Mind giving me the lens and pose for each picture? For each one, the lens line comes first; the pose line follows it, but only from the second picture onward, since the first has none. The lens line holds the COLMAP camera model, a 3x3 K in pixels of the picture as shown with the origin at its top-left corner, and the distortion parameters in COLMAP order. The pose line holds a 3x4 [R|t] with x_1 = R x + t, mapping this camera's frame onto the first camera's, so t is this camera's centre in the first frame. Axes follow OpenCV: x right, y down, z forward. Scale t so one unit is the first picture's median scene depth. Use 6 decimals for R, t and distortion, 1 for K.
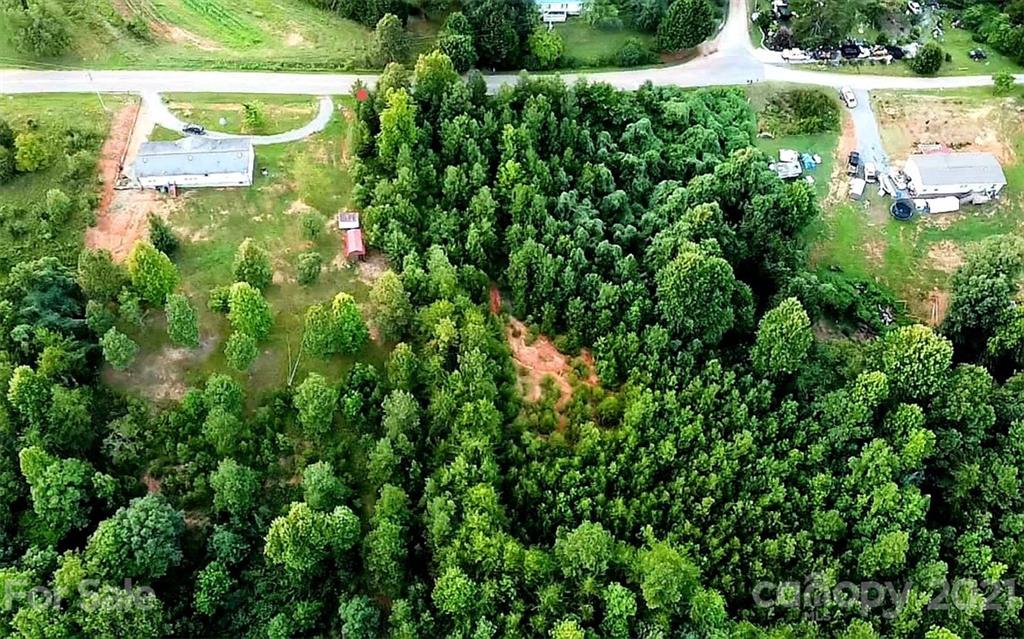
lens RADIAL K [[890.5, 0, 447.1], [0, 890.5, 318.4], [0, 0, 1]] dist [-0.016209, 0.017450]
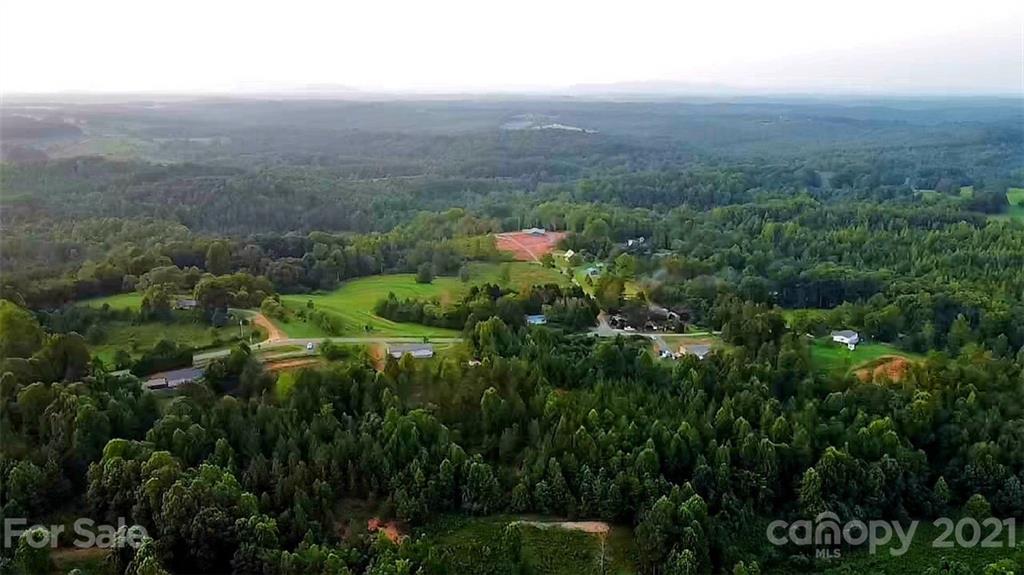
lens RADIAL K [[800.6, 0, 512.0], [0, 800.6, 287.5], [0, 0, 1]] dist [-0.005096, -0.003183]
pose [[0.978892, -0.044653, 0.199443, -0.445509], [0.167472, 0.734603, -0.657505, 1.240008], [-0.117151, 0.677027, 0.726574, -0.806850]]
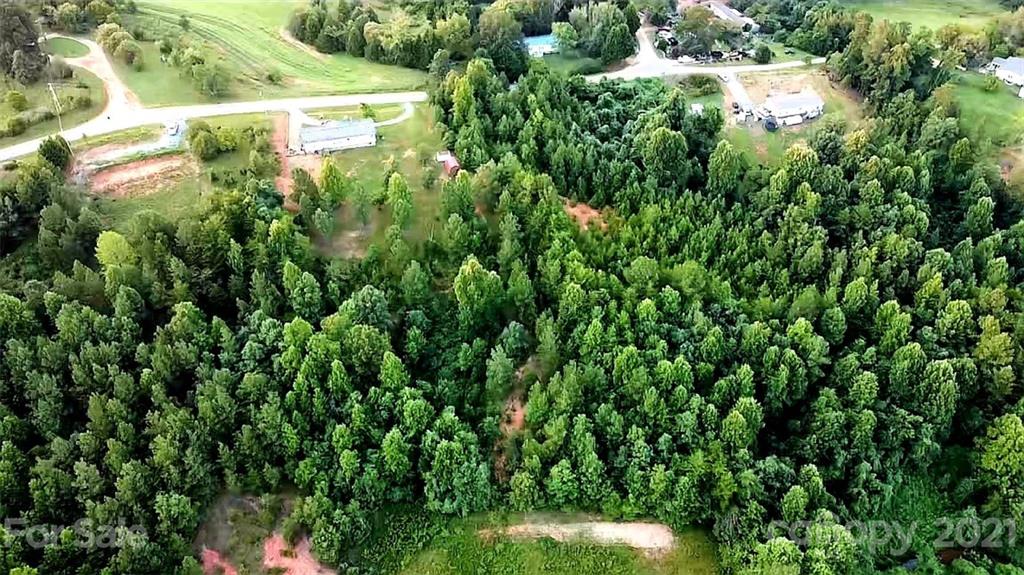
lens RADIAL K [[800.6, 0, 512.0], [0, 800.6, 287.5], [0, 0, 1]] dist [-0.005096, -0.003183]
pose [[0.976322, -0.141450, 0.163667, -0.254654], [0.177737, 0.955804, -0.234199, 0.457227], [-0.123306, 0.257743, 0.958313, -0.298321]]
